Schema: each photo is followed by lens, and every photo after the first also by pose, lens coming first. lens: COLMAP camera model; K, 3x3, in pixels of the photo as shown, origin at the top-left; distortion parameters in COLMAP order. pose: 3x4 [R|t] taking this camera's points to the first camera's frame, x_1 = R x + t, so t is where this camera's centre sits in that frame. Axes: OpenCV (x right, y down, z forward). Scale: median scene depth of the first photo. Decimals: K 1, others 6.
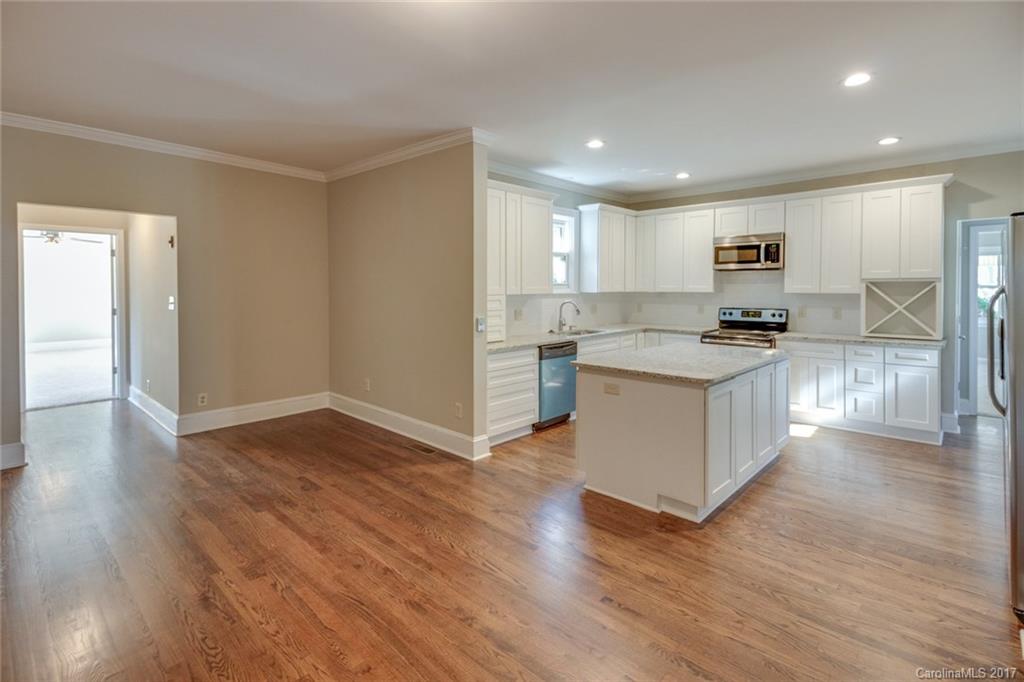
lens RADIAL K [[473.1, 0, 508.2], [0, 473.1, 302.3], [0, 0, 1]] dist [0.042686, -0.000817]
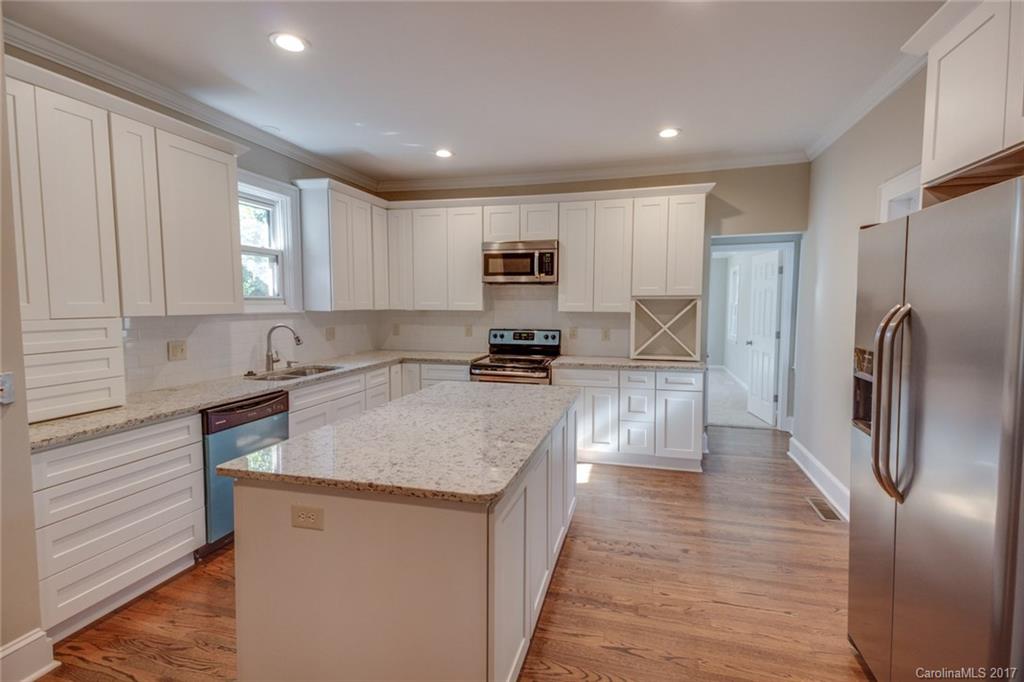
lens RADIAL K [[477.4, 0, 513.2], [0, 477.4, 336.5], [0, 0, 1]] dist [-0.000314, -0.000124]
pose [[0.885047, -0.027497, 0.464688, 0.105523], [0.010228, 0.999162, 0.039642, -0.009116], [-0.465389, -0.030332, 0.884587, 0.278232]]
